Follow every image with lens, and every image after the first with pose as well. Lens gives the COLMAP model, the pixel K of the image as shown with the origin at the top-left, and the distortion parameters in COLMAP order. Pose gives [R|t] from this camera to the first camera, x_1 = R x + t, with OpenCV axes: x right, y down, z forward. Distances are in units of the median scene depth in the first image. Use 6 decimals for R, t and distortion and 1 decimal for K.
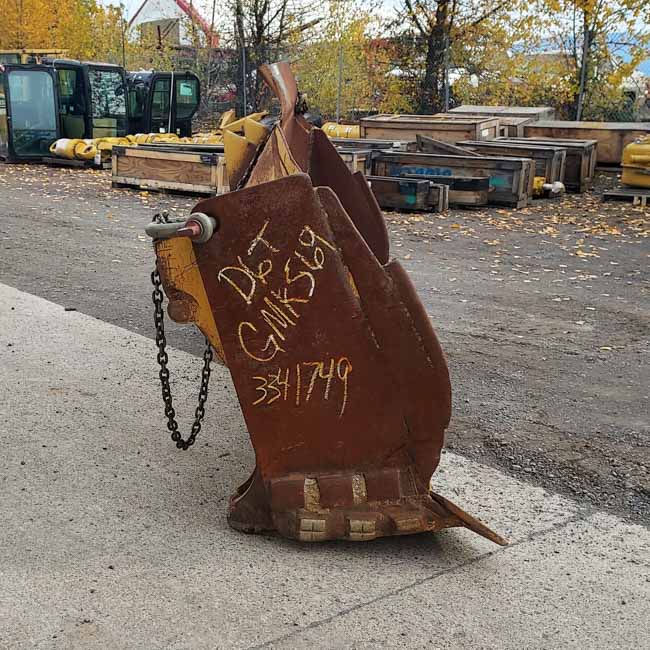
lens RADIAL K [[1041.3, 0, 300.3], [0, 1041.3, 397.1], [0, 0, 1]] dist [0.102537, -0.148079]
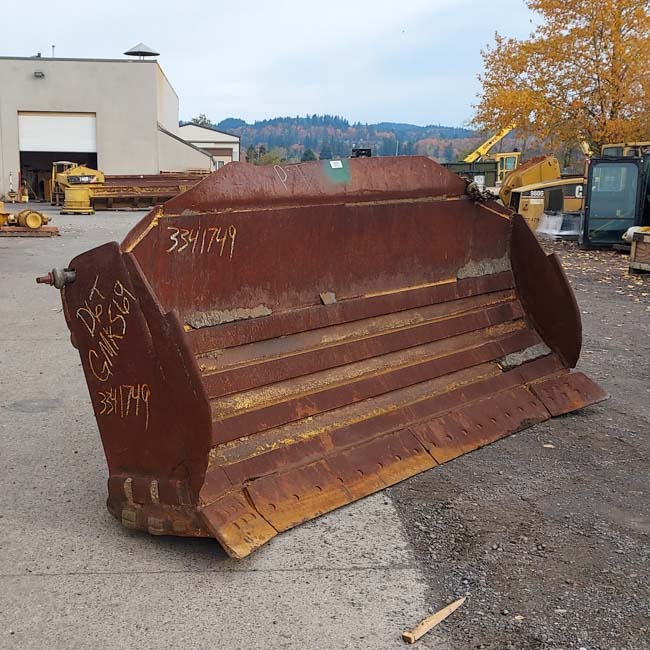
lens RADIAL K [[1041.3, 0, 300.3], [0, 1041.3, 397.1], [0, 0, 1]] dist [0.102537, -0.148079]
pose [[0.789549, 0.104602, -0.604707, 0.964793], [-0.153879, 0.987632, -0.030074, -0.013162], [0.594082, 0.116797, 0.795880, 0.098144]]
